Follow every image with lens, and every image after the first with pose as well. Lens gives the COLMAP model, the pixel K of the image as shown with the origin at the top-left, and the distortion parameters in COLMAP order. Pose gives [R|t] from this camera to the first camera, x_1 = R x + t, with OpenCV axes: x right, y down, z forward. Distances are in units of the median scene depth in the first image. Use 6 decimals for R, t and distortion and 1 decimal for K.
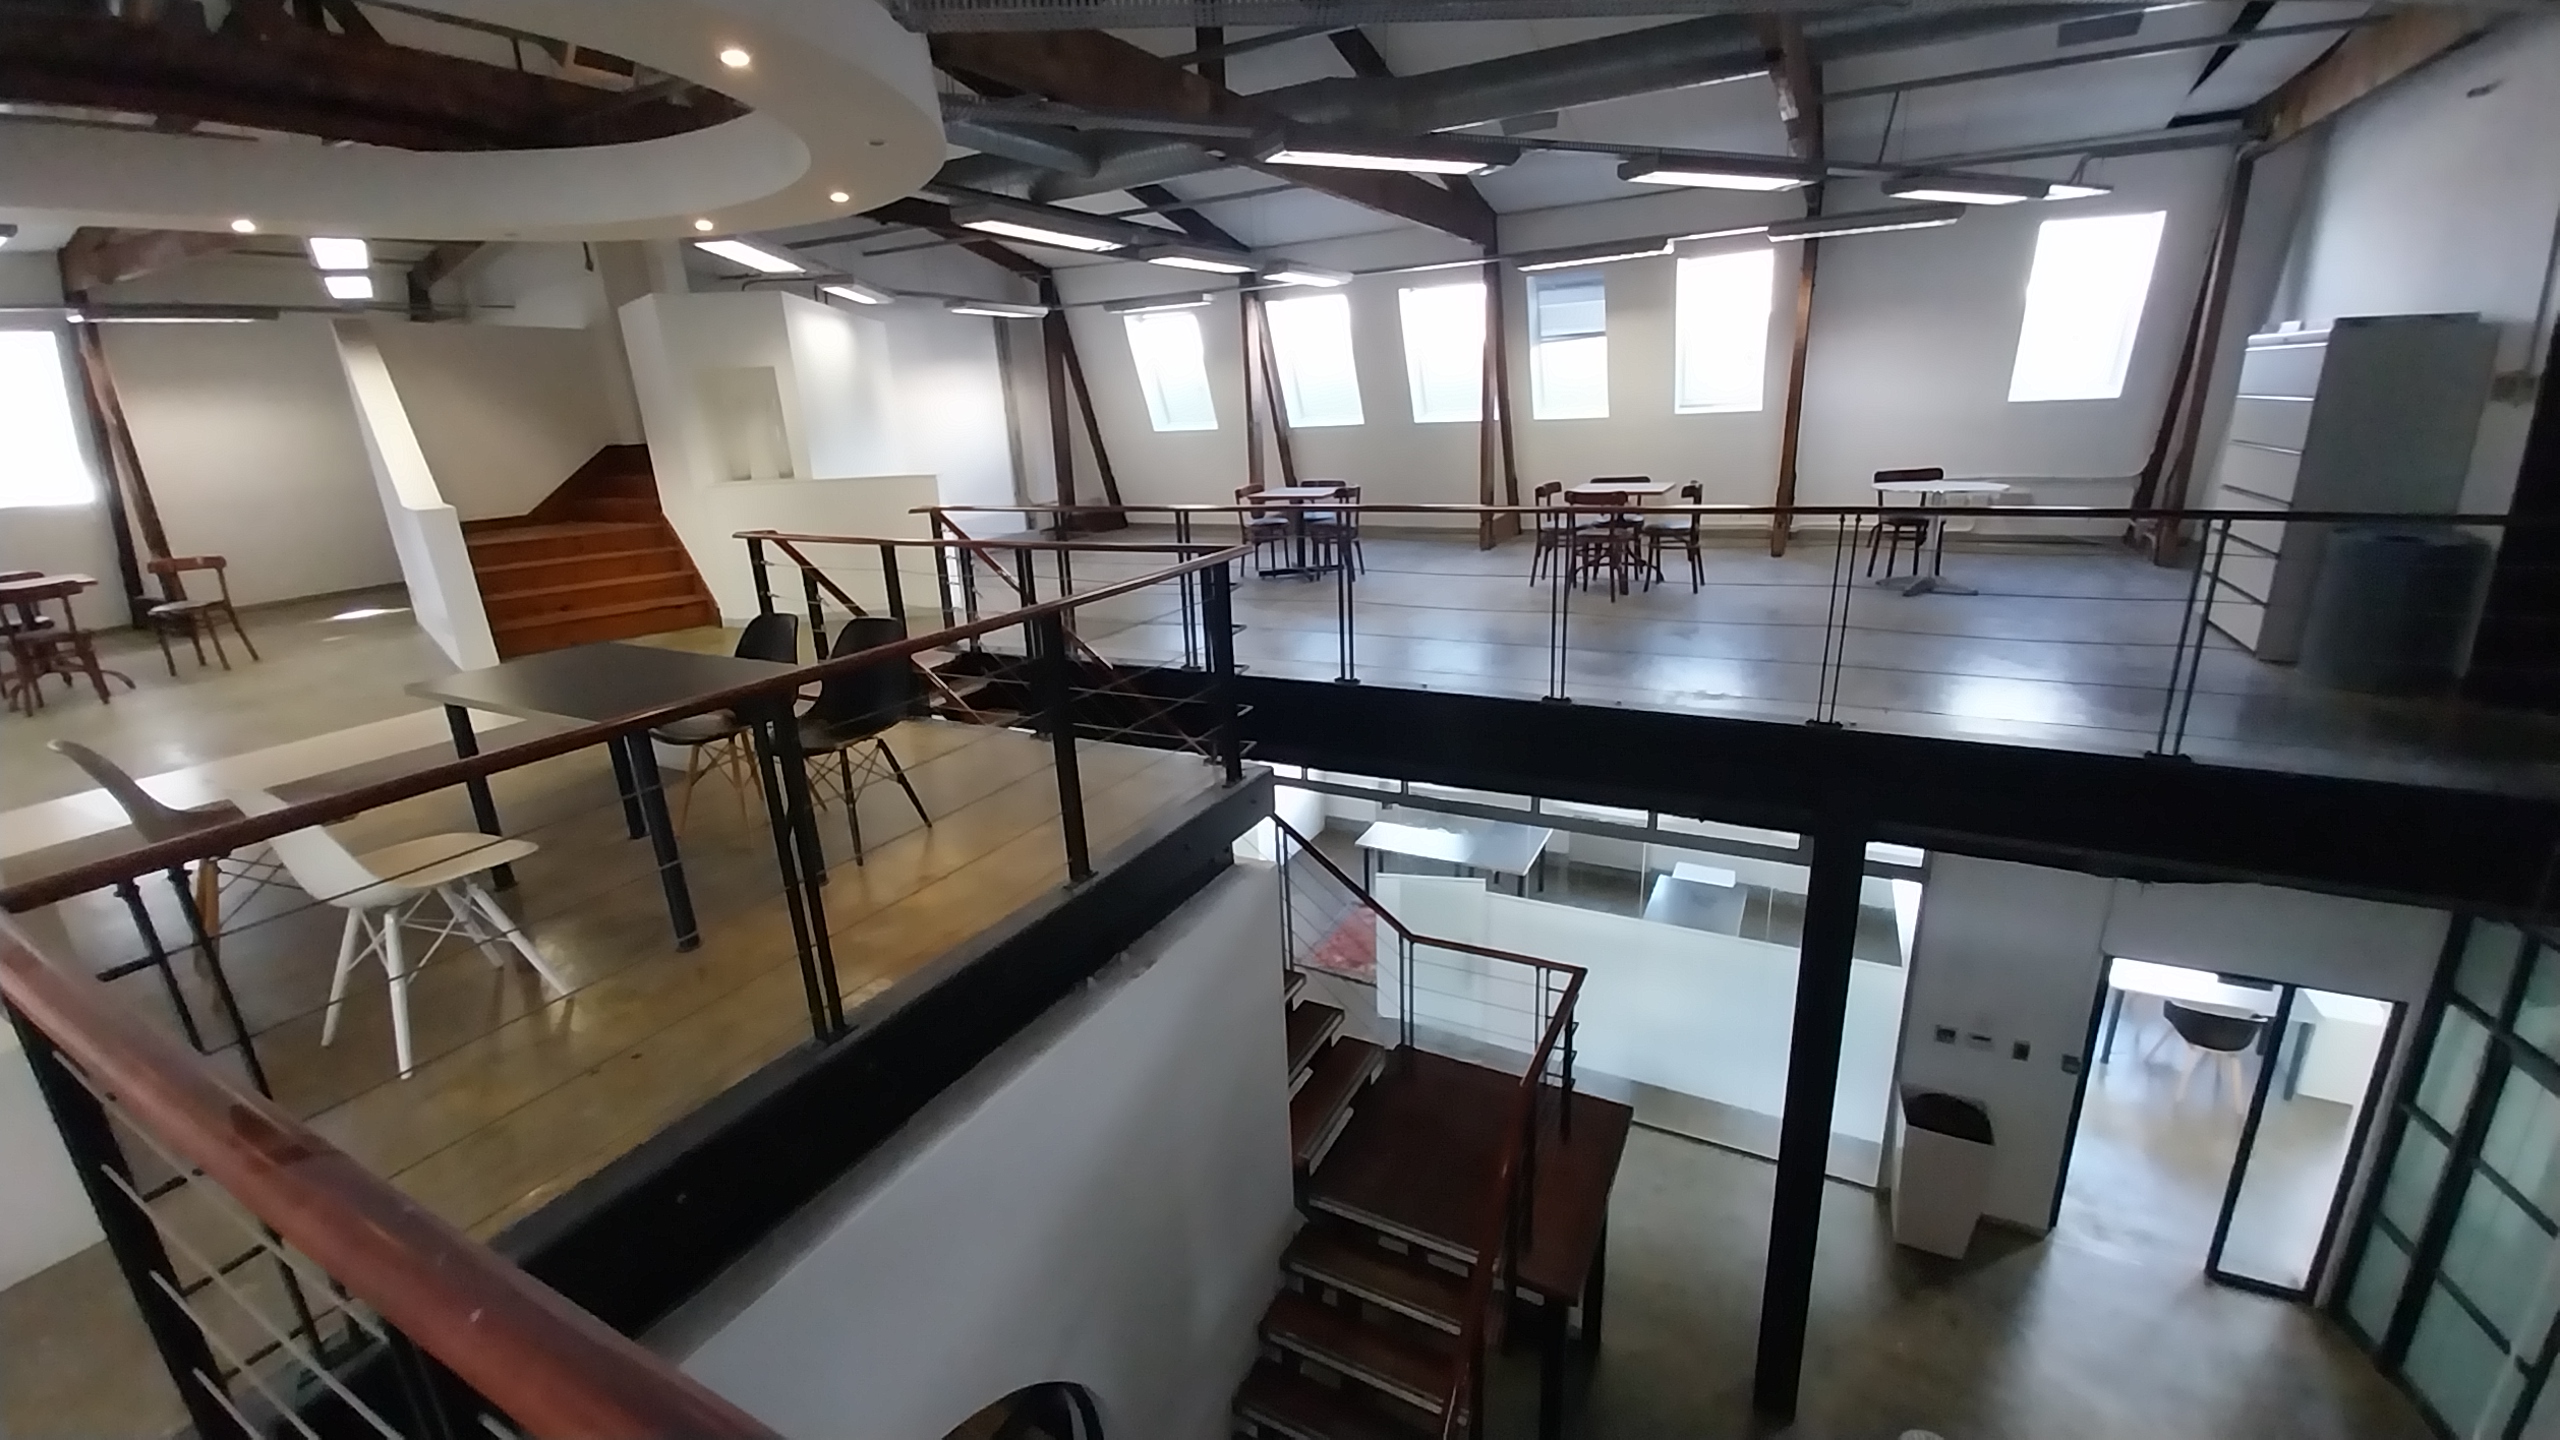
lens RADIAL K [[1024.5, 0, 1287.3], [0, 1024.5, 715.0], [0, 0, 1]] dist [0.003019, 0.000297]
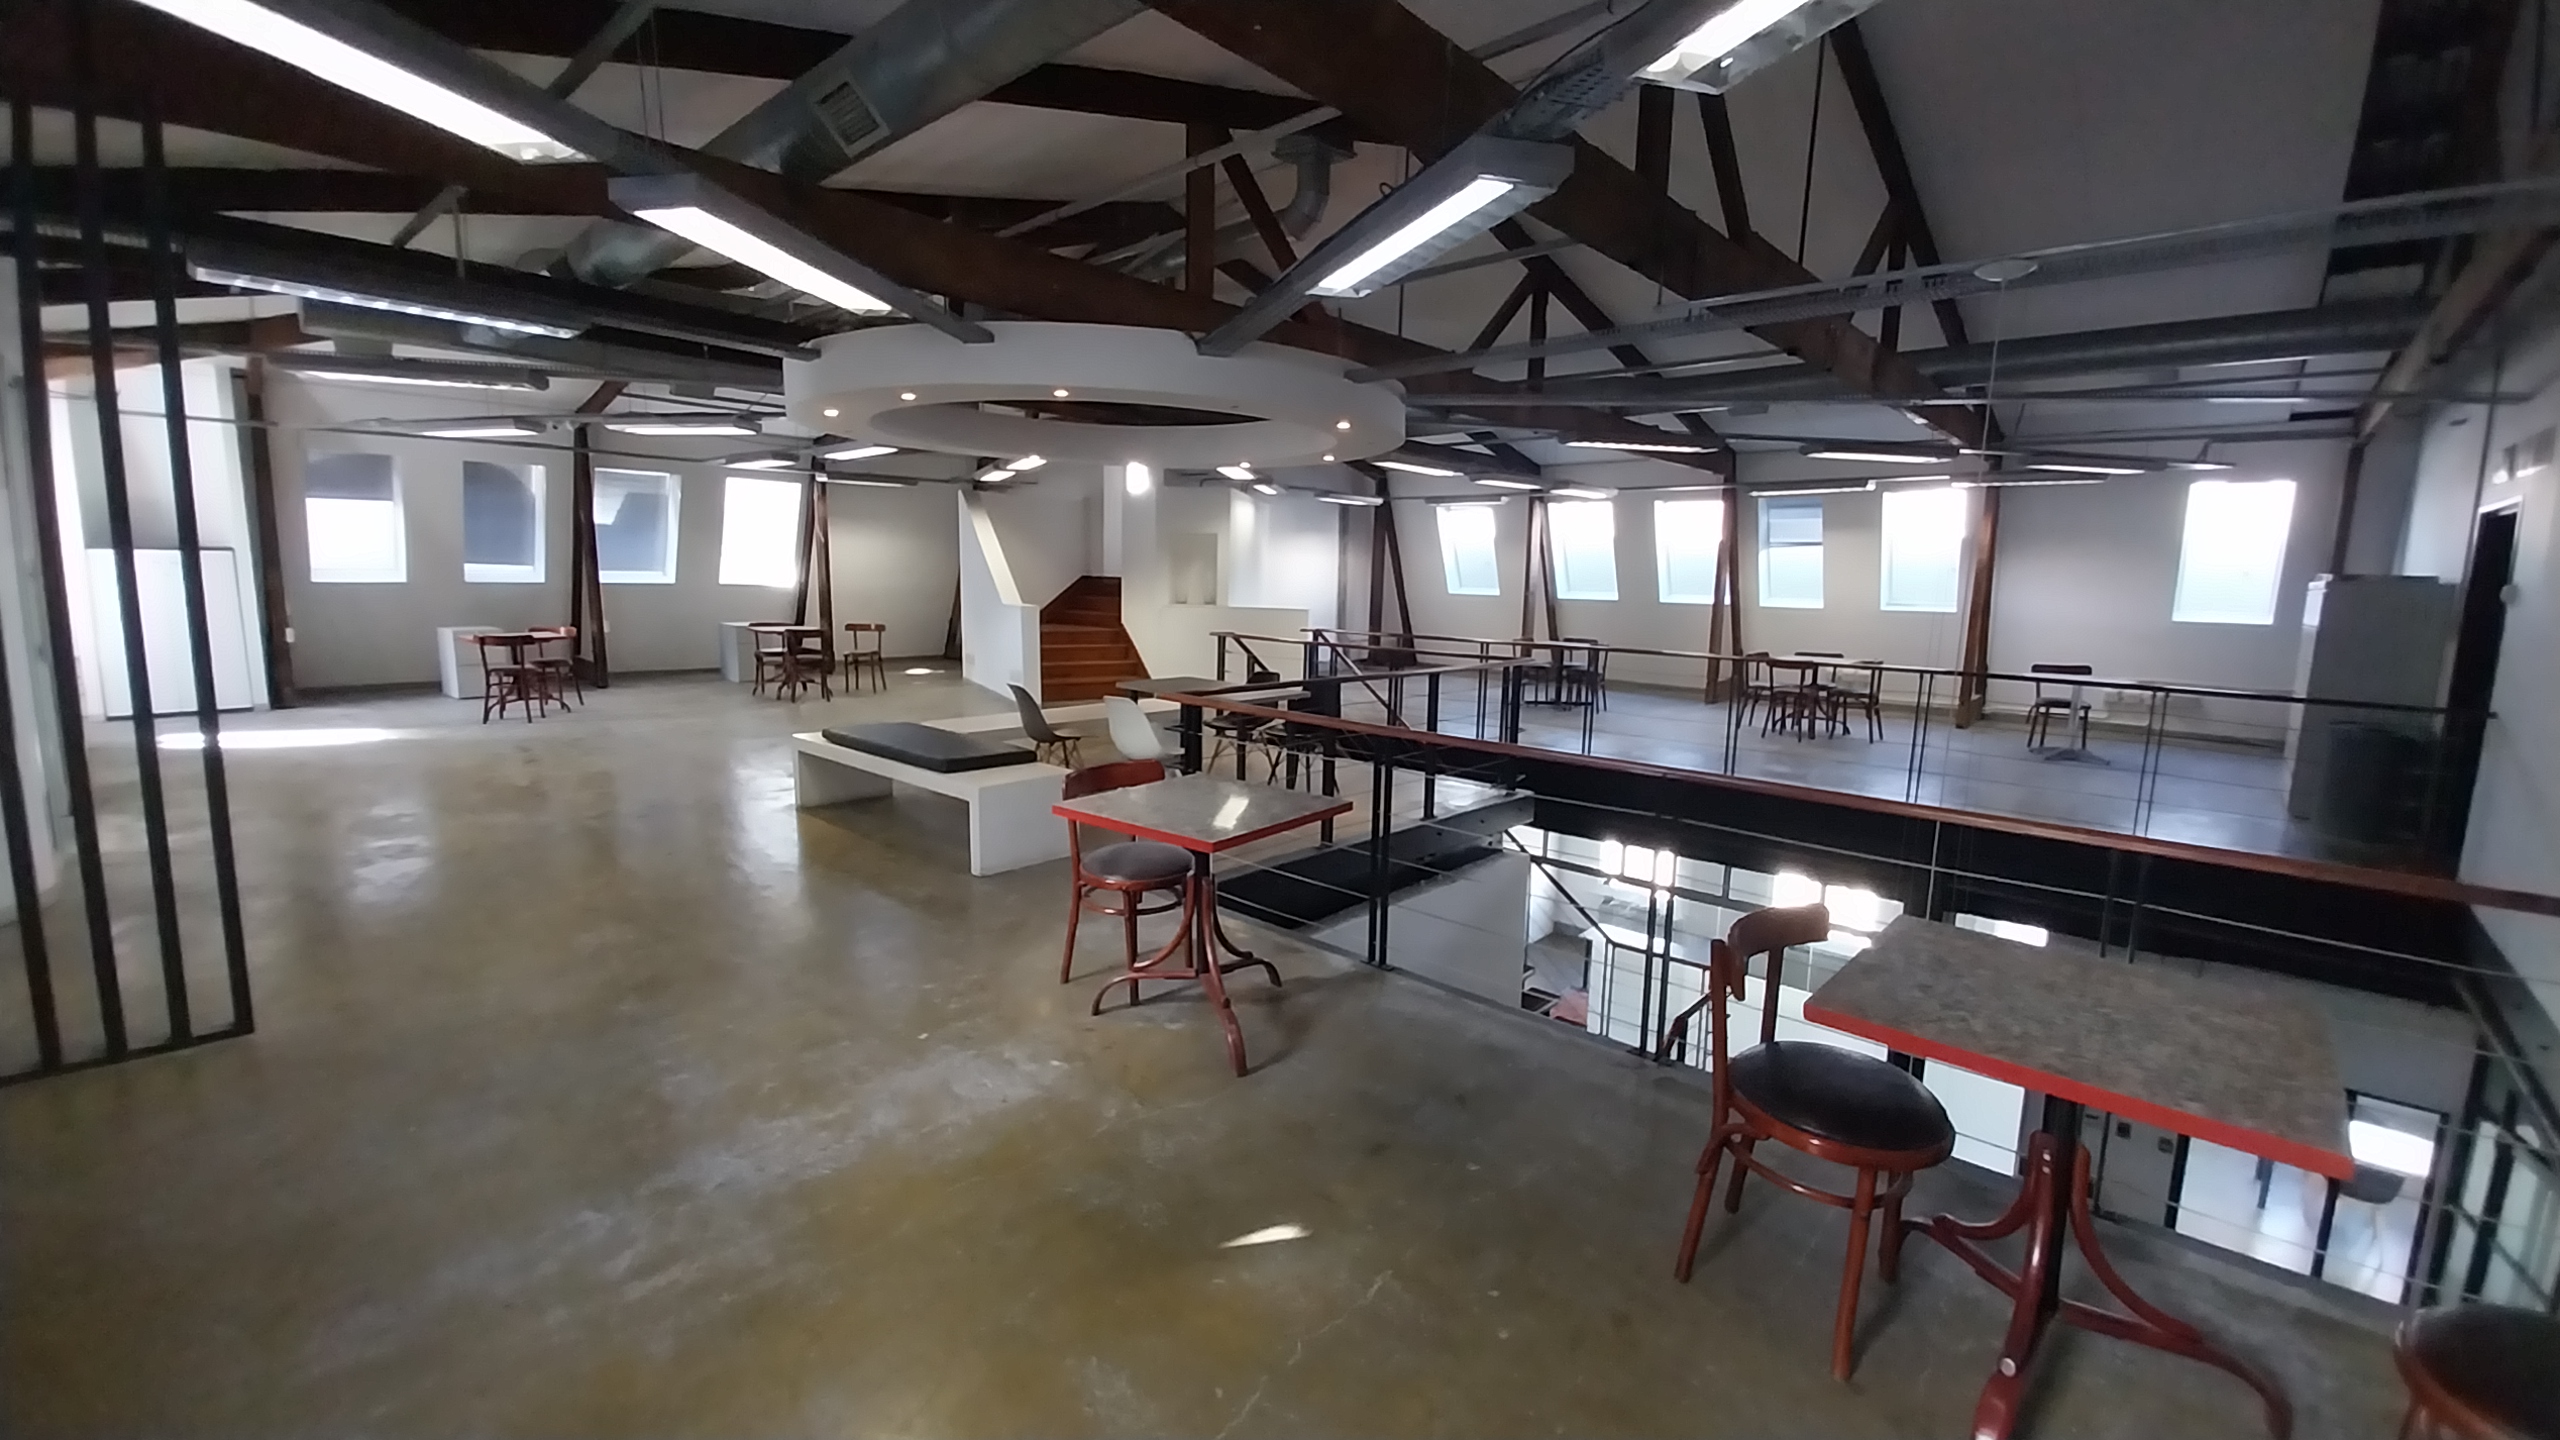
lens RADIAL K [[1028.3, 0, 1292.1], [0, 1028.3, 716.4], [0, 0, 1]] dist [-0.000439, -0.000554]
pose [[0.968367, 0.100611, -0.228347, -0.013365], [-0.134482, 0.981266, -0.137958, 0.110282], [0.210189, 0.164303, 0.963756, -0.361541]]
